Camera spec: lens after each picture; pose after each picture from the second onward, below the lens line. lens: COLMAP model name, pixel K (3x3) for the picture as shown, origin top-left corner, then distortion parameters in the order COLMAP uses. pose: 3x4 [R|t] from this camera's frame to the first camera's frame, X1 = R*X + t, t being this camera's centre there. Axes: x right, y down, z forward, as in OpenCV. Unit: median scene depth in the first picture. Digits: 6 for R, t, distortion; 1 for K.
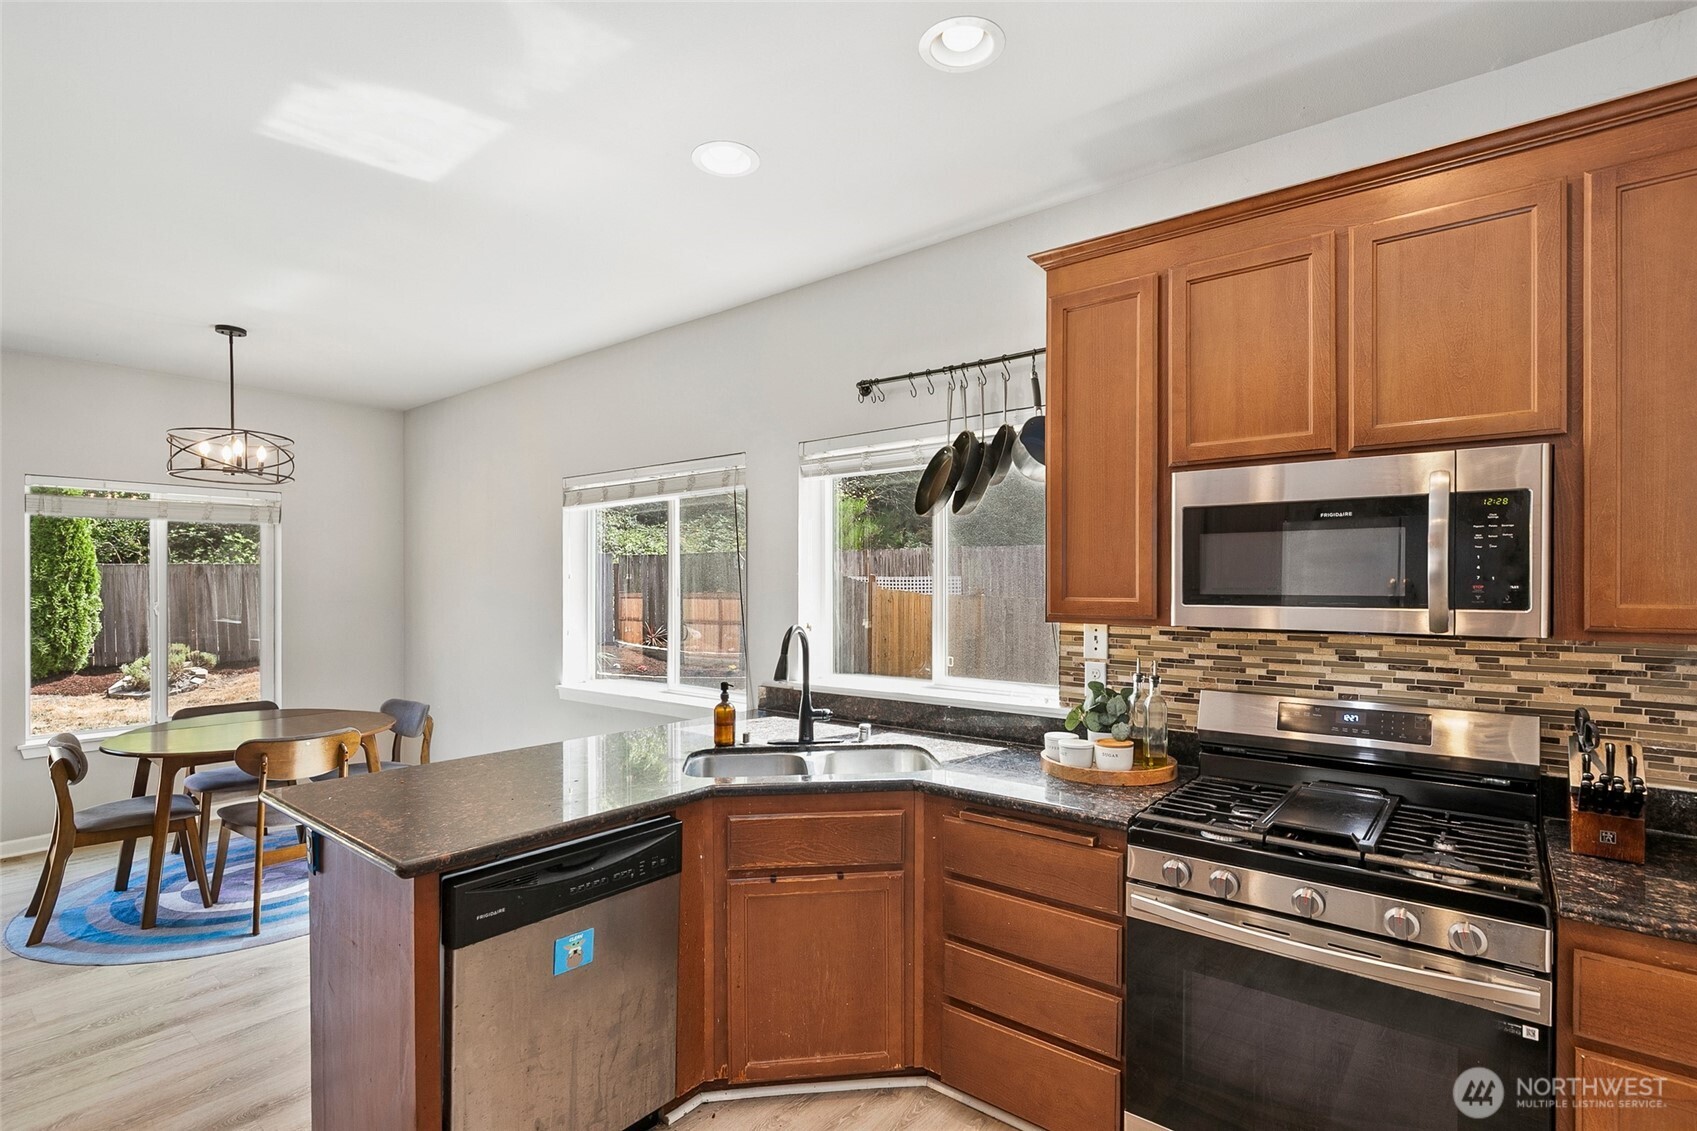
lens RADIAL K [[798.5, 0, 853.0], [0, 798.5, 586.2], [0, 0, 1]] dist [-0.001952, -0.000203]
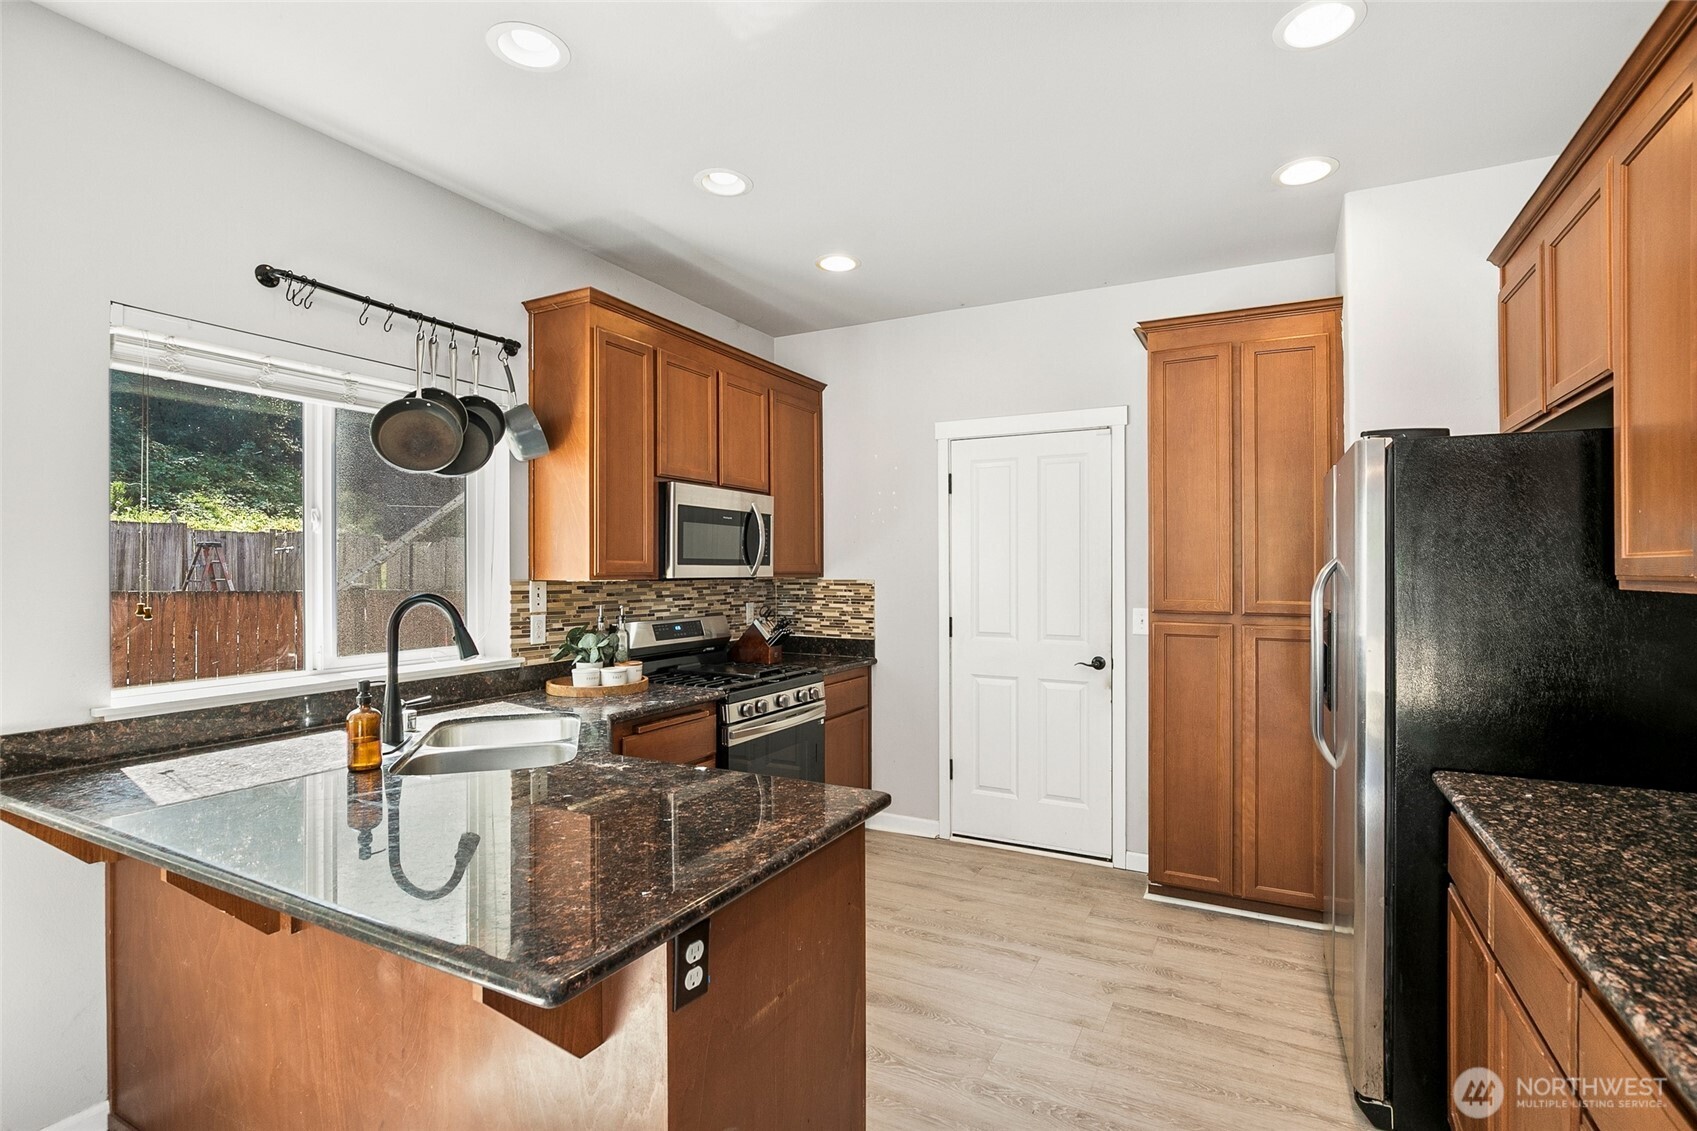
lens RADIAL K [[813.4, 0, 856.5], [0, 813.4, 562.0], [0, 0, 1]] dist [-0.004618, -0.000775]
pose [[-0.189933, 0.005277, 0.981783, -0.996103], [0.000577, 0.999986, -0.005263, 0.020589], [-0.981797, -0.000433, -0.189933, 0.752362]]
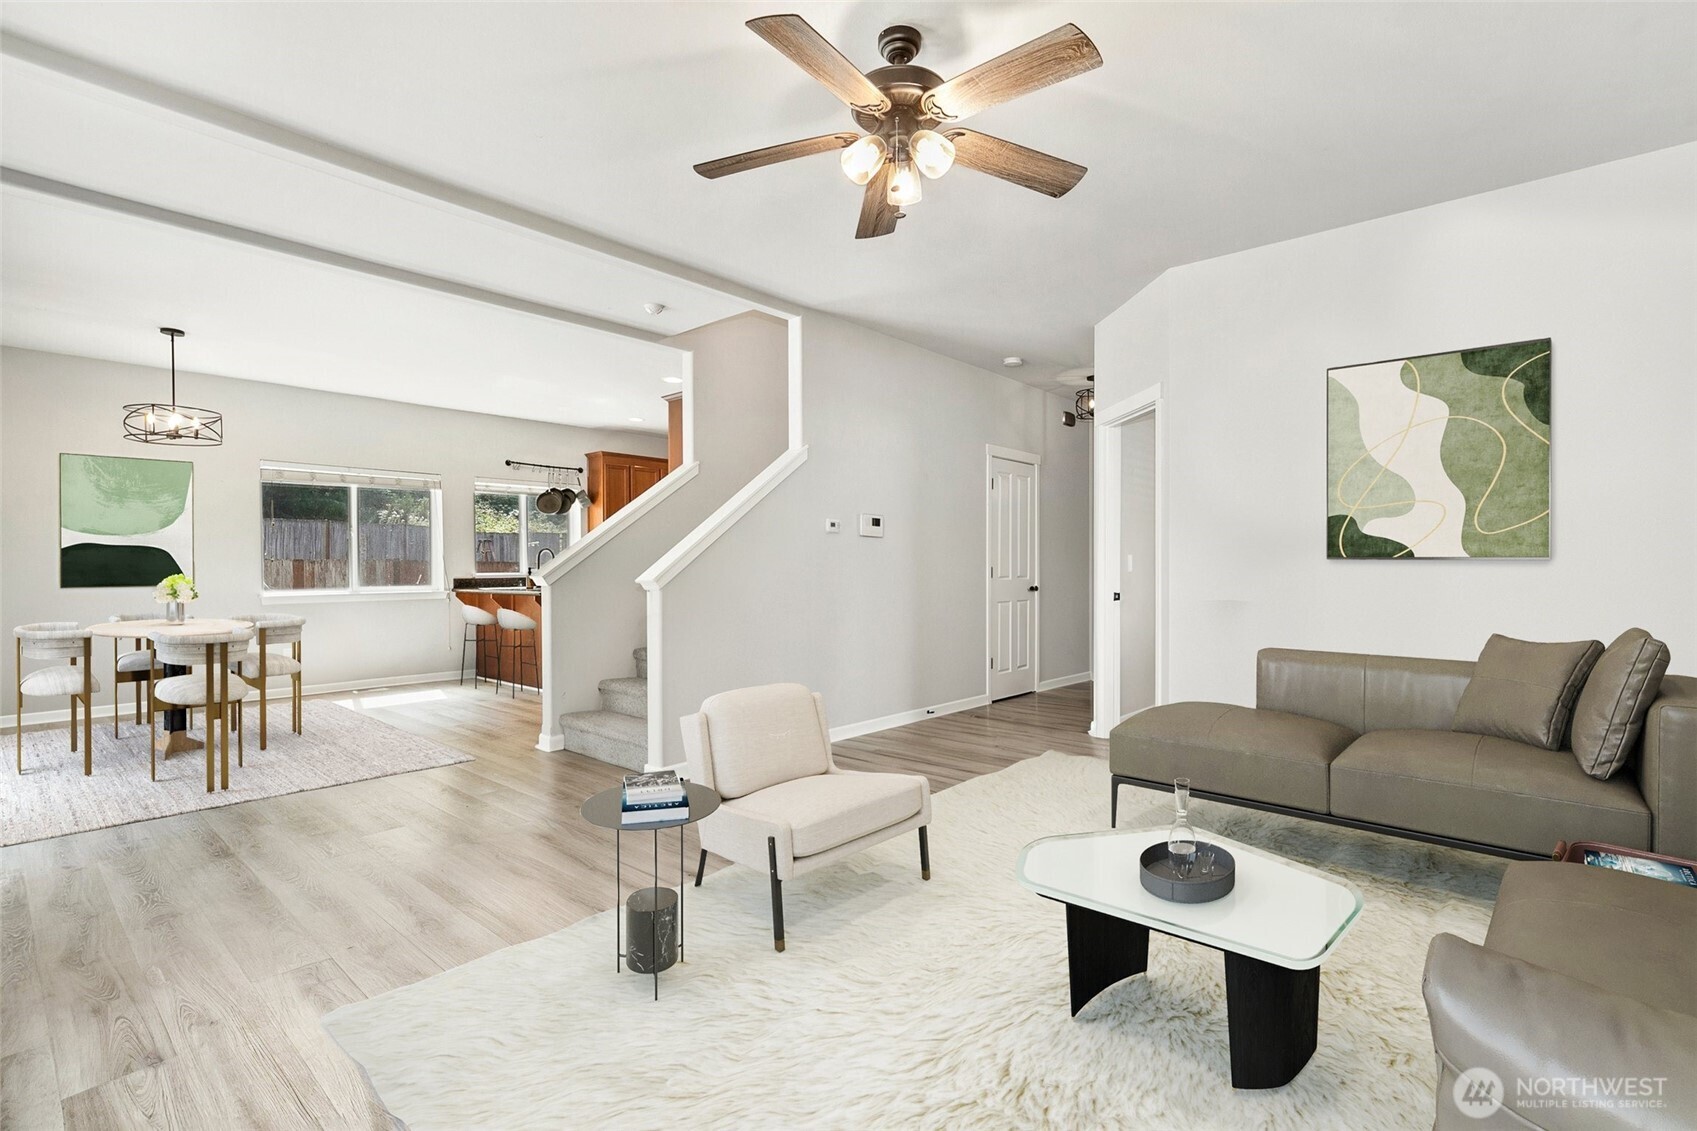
lens RADIAL K [[802.1, 0, 845.1], [0, 802.1, 561.7], [0, 0, 1]] dist [0.001082, 0.000241]
pose [[0.052522, -0.001458, 0.998619, -3.217557], [0.005679, 0.999983, 0.001161, 0.107007], [-0.998604, 0.005610, 0.052529, -0.329414]]
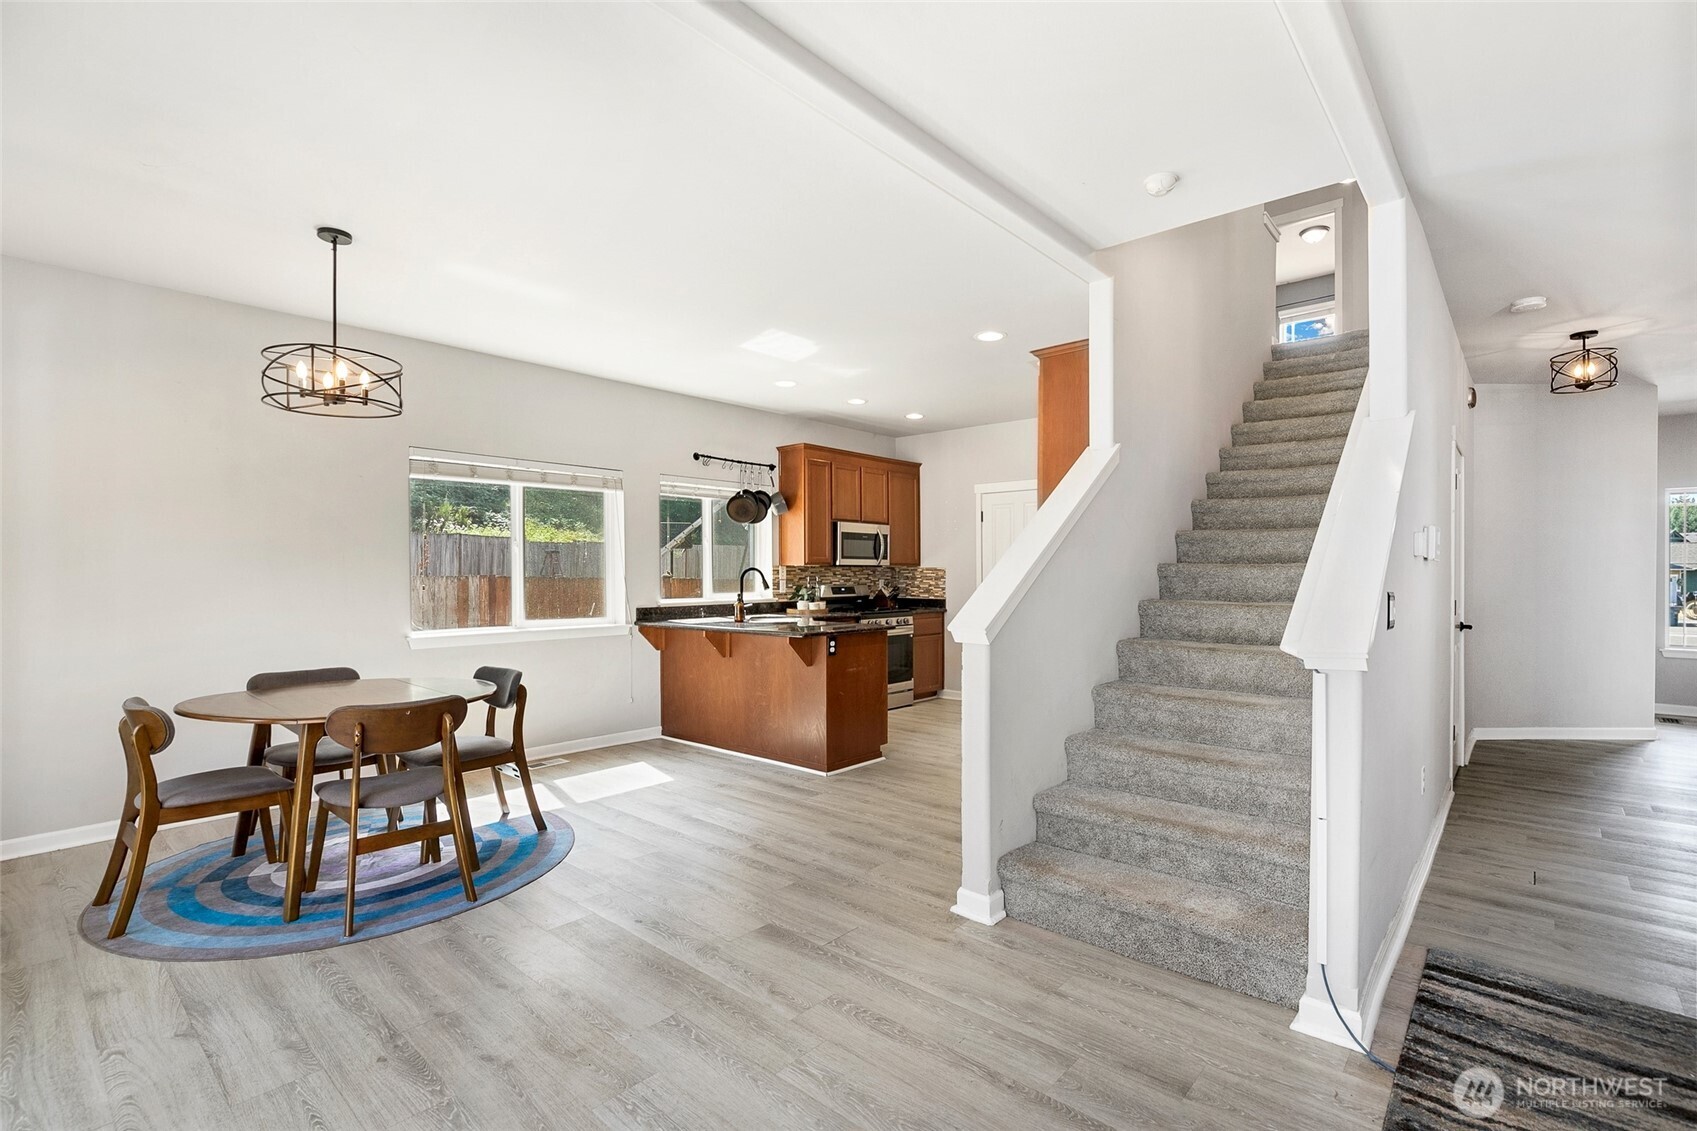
lens RADIAL K [[797.0, 0, 848.5], [0, 797.0, 565.5], [0, 0, 1]] dist [0.000769, 0.000389]
pose [[0.052887, 0.004756, 0.998589, -2.488190], [0.001809, 0.999987, -0.004858, 0.055361], [-0.998599, 0.002063, 0.052878, 0.611296]]
